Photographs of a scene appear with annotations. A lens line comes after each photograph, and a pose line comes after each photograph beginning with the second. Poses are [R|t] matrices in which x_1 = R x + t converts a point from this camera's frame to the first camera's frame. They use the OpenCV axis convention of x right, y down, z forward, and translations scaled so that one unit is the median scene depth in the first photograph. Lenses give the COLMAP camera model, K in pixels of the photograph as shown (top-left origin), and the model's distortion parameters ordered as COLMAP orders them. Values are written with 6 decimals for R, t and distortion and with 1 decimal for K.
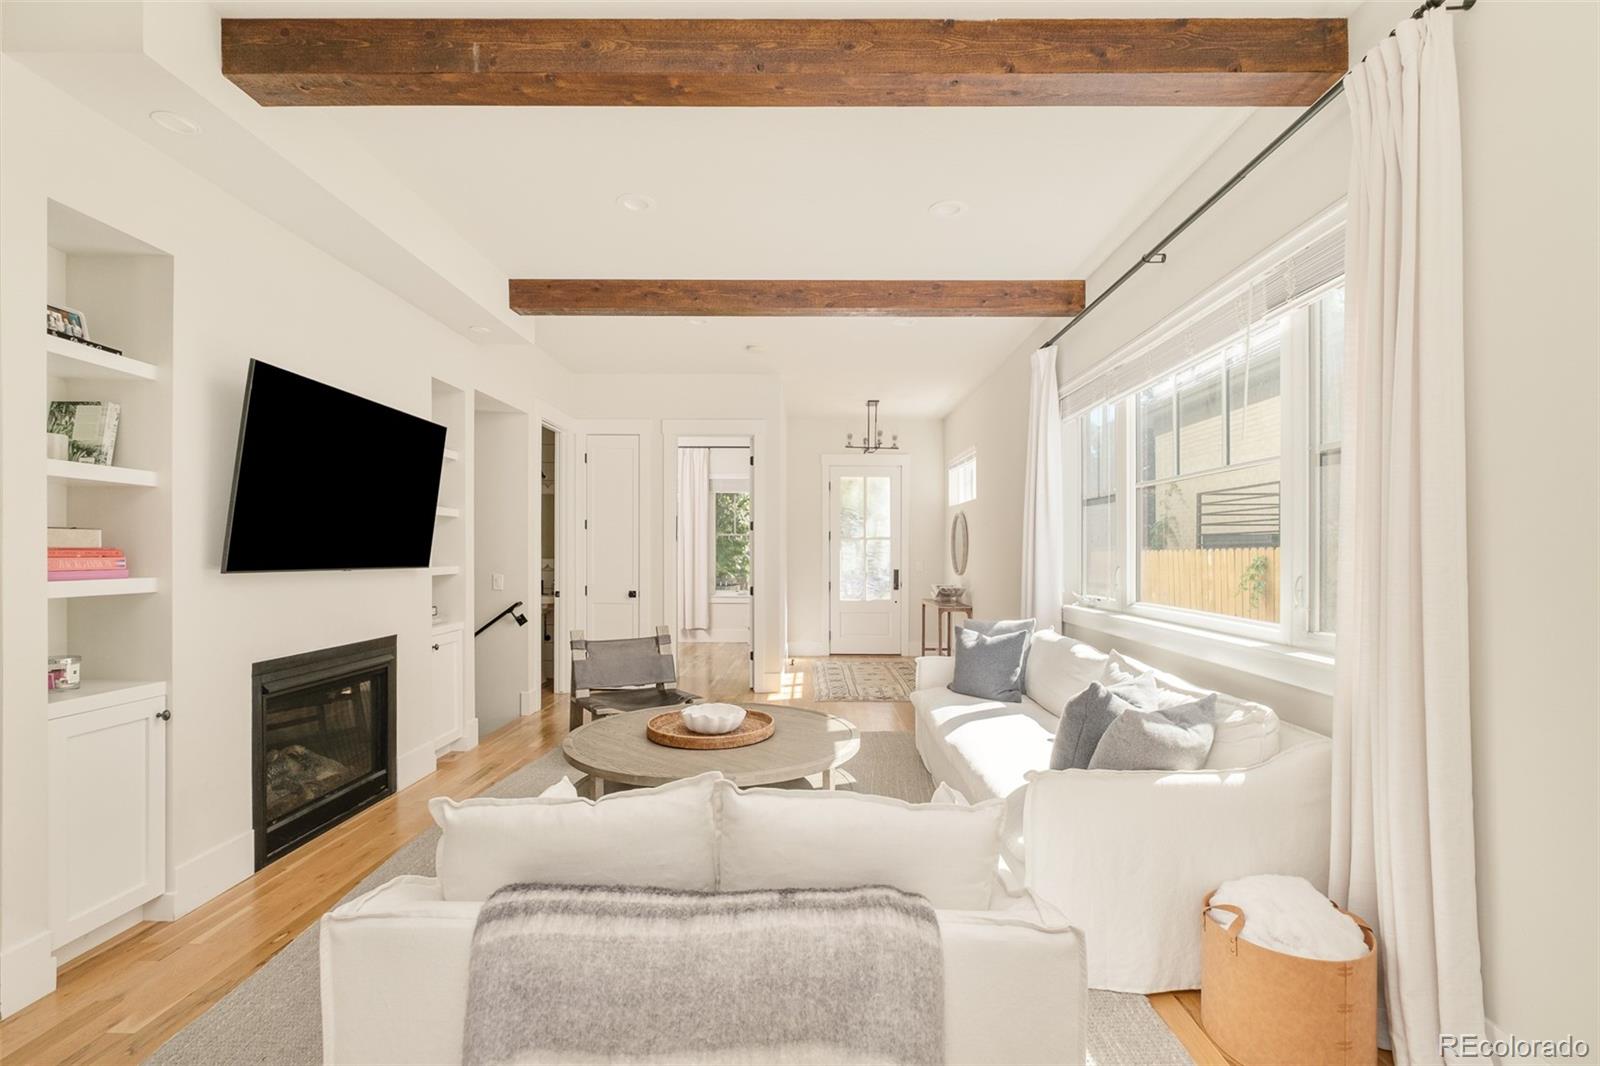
lens RADIAL K [[715.4, 0, 800.5], [0, 715.4, 554.9], [0, 0, 1]] dist [-0.001342, 0.000449]
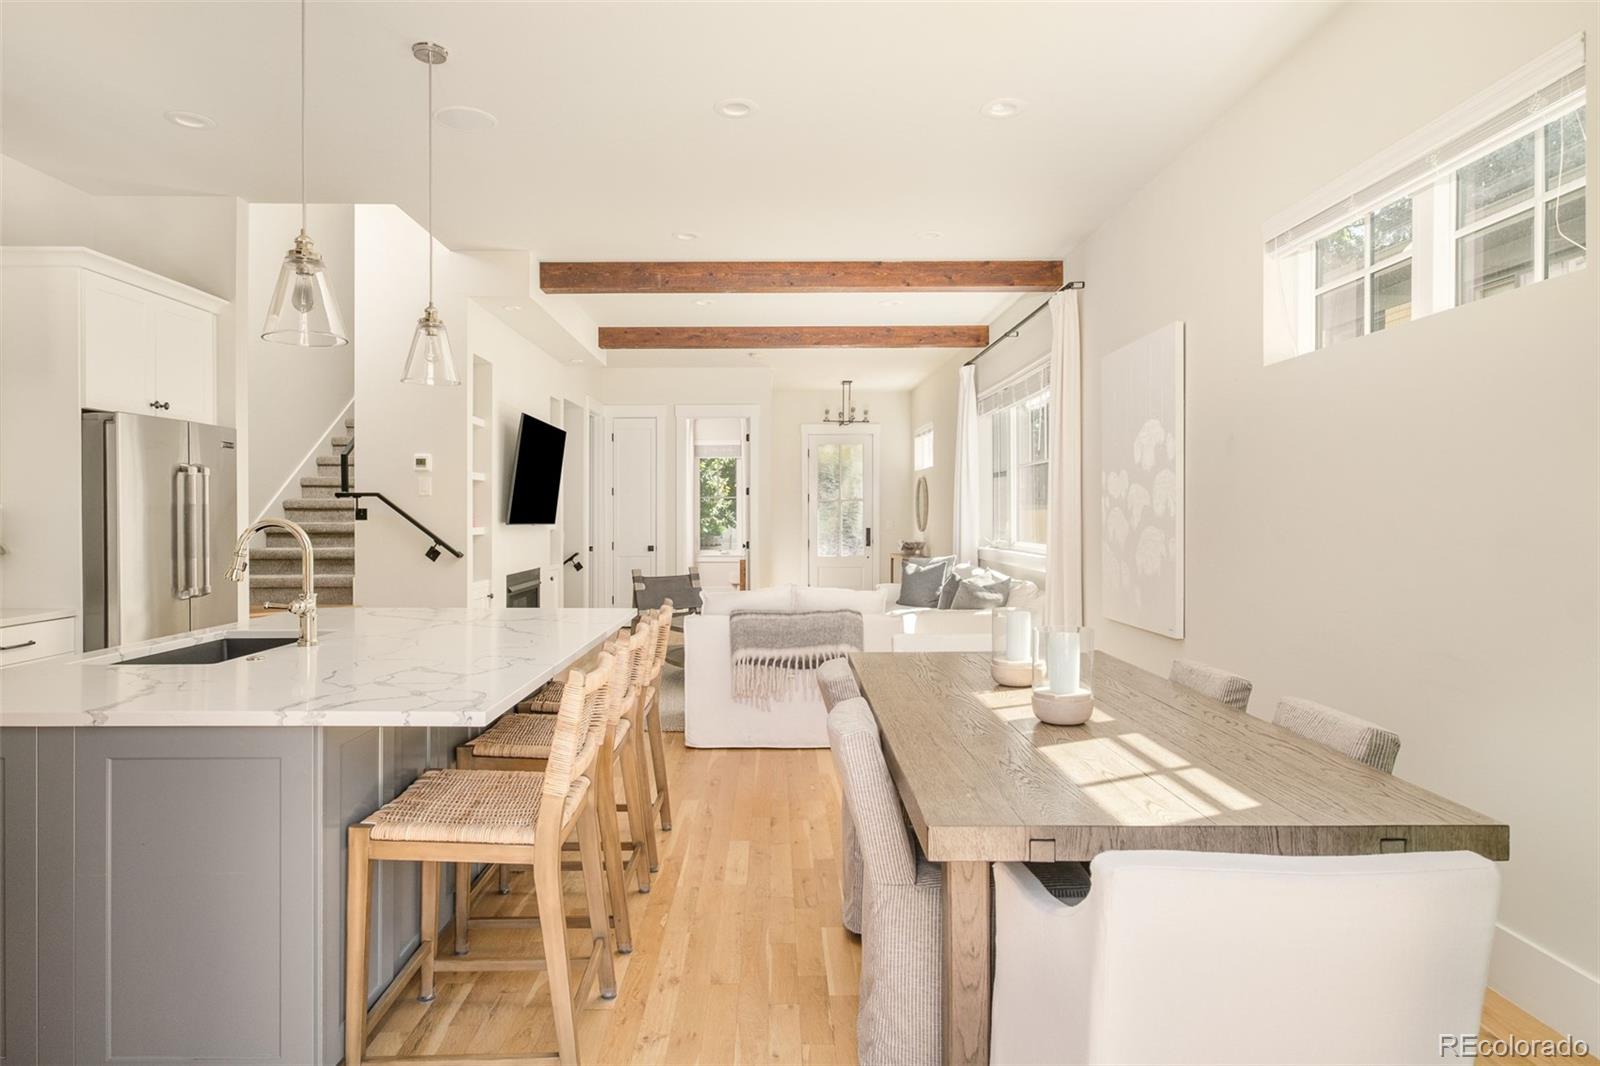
lens RADIAL K [[893.3, 0, 765.1], [0, 893.3, 603.3], [0, 0, 1]] dist [0.000919, -0.000257]
pose [[0.999929, -0.010318, 0.005990, -0.106809], [0.009704, 0.995459, 0.094693, 0.011882], [-0.006940, -0.094628, 0.995489, -1.156104]]
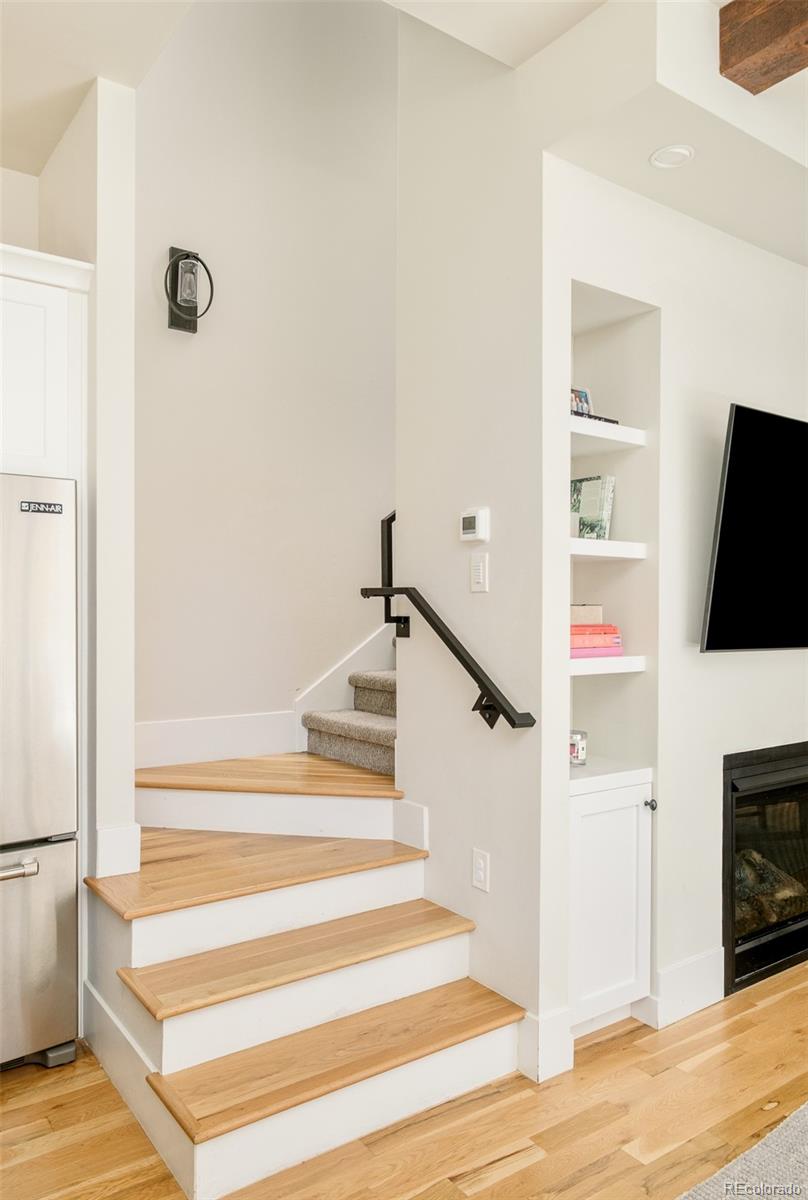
lens RADIAL K [[836.3, 0, 404.0], [0, 836.3, 600.0], [0, 0, 1]] dist [0.000522, 0.002110]
pose [[0.592935, -0.013826, -0.805131, -0.157318], [-0.002798, 0.999811, -0.019230, -0.014691], [0.805245, 0.013655, 0.592785, 0.073437]]
